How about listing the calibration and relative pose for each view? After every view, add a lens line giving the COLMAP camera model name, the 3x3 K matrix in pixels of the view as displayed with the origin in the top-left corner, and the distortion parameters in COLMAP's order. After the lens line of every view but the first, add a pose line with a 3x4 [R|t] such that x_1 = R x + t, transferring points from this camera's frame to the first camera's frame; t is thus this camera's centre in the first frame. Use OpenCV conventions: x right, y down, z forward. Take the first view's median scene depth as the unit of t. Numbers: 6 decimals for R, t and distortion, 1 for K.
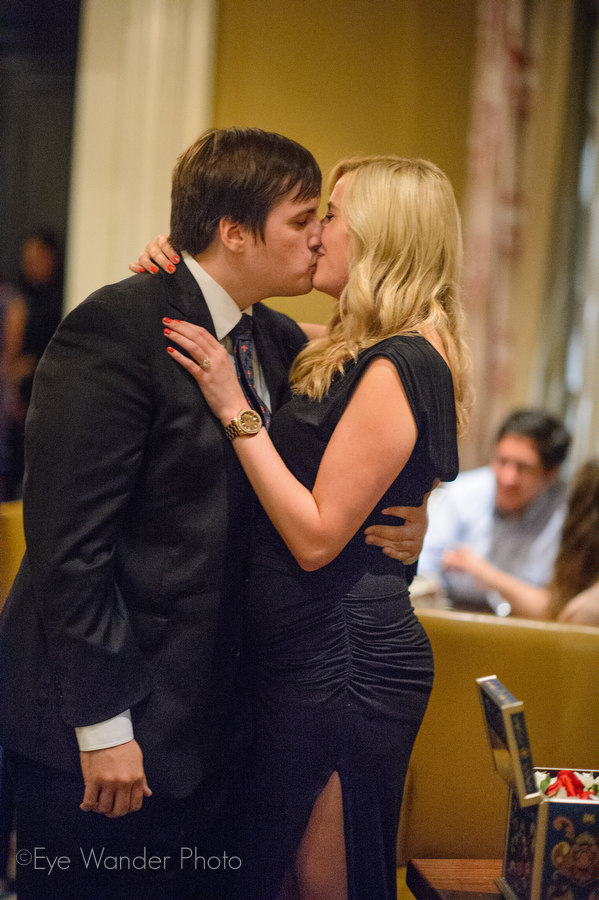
lens RADIAL K [[2113.4, 0, 299.5], [0, 2113.4, 450.0], [0, 0, 1]] dist [-1.035282, 3.472257]
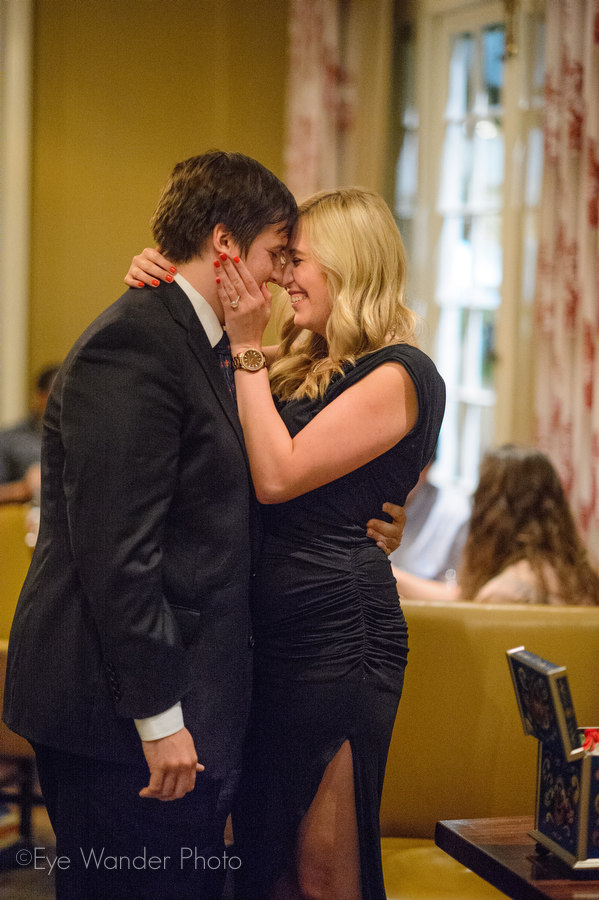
lens RADIAL K [[2113.4, 0, 299.5], [0, 2113.4, 450.0], [0, 0, 1]] dist [-1.035282, 3.472257]
pose [[0.980611, -0.036494, 0.192536, -0.227904], [0.036830, 0.999320, 0.001835, -0.002868], [-0.192472, 0.005292, 0.981288, -0.065376]]
